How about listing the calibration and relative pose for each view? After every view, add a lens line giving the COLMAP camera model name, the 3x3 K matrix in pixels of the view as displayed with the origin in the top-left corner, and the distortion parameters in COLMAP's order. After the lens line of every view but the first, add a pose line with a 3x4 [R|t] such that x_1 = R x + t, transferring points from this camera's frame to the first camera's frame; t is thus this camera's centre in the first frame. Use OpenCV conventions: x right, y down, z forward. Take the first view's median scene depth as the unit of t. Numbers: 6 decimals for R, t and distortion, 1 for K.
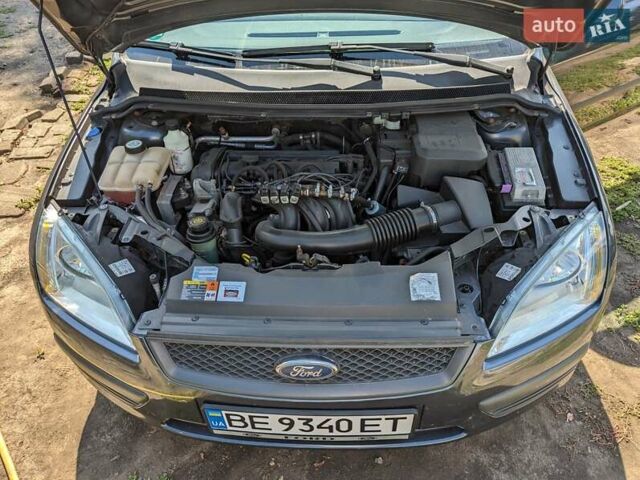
lens RADIAL K [[447.9, 0, 320.0], [0, 447.9, 240.0], [0, 0, 1]] dist [0.003027, 0.000775]
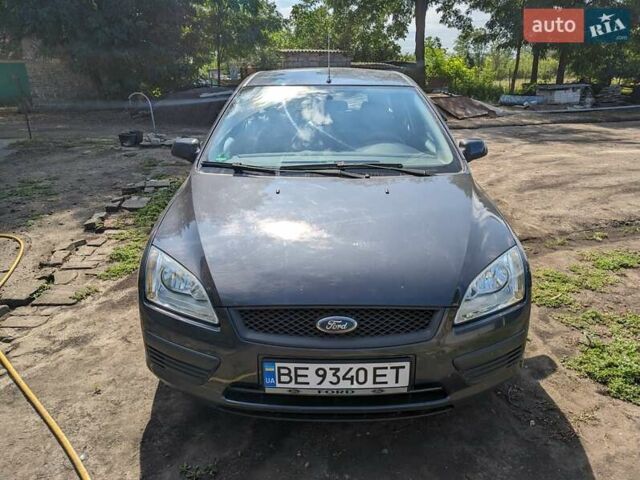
lens RADIAL K [[447.9, 0, 320.0], [0, 447.9, 240.0], [0, 0, 1]] dist [0.003027, 0.000775]
pose [[0.998555, 0.010758, 0.052655, -0.149438], [0.010347, 0.922941, -0.384803, 0.536121], [-0.052737, 0.384792, 0.921495, -0.440397]]
